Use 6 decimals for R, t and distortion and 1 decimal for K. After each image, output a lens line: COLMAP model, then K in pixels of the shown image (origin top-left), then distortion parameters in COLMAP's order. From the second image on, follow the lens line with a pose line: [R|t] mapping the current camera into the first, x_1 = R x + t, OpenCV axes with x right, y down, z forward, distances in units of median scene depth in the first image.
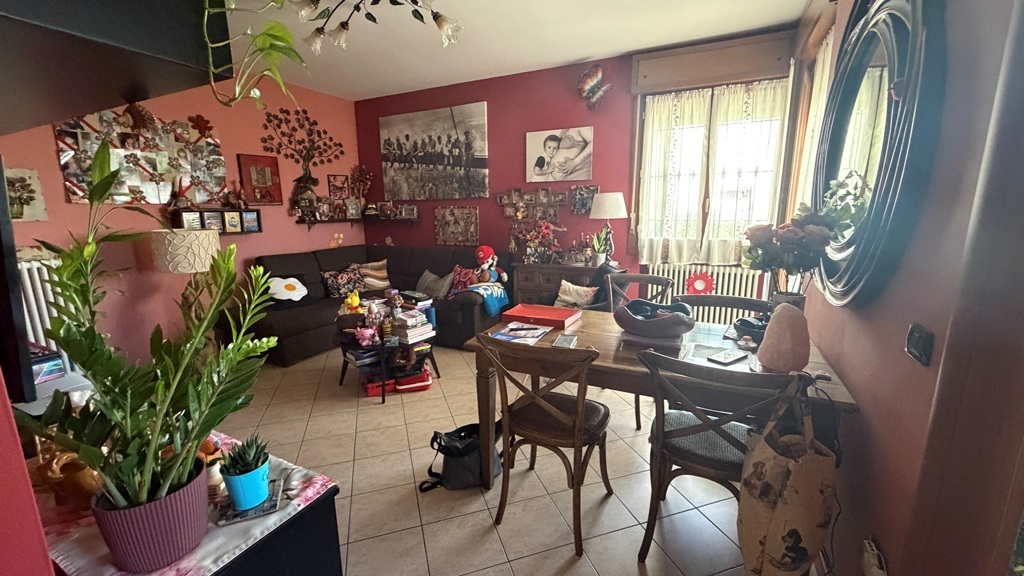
lens RADIAL K [[406.5, 0, 510.5], [0, 406.5, 287.2], [0, 0, 1]] dist [-0.000863, -0.000180]
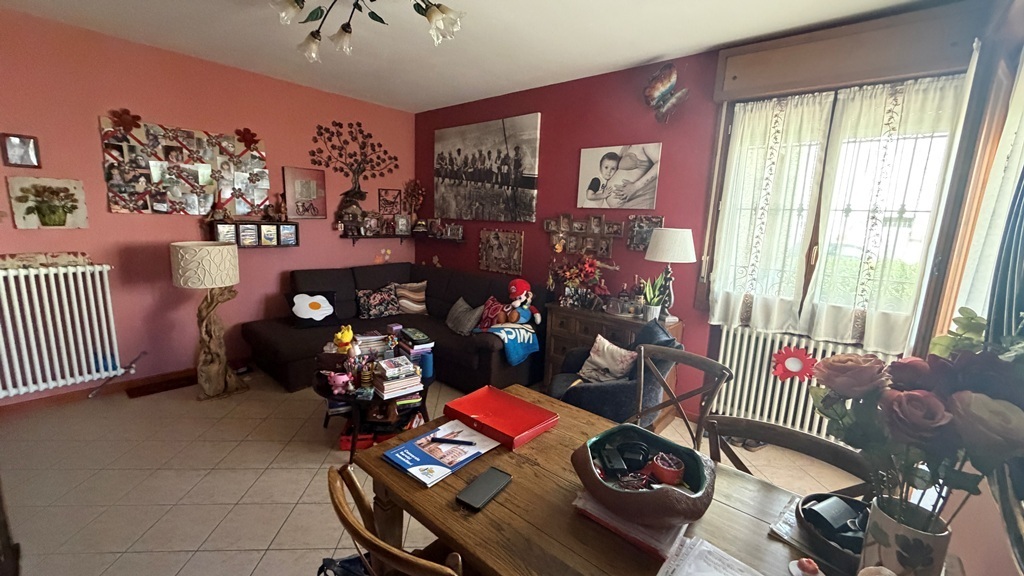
lens RADIAL K [[406.5, 0, 511.4], [0, 406.5, 287.4], [0, 0, 1]] dist [-0.000863, -0.000180]
pose [[0.967324, 0.092860, -0.235927, 0.143861], [-0.098251, 0.995099, -0.011172, -0.085020], [0.233734, 0.033987, 0.971706, 0.188329]]
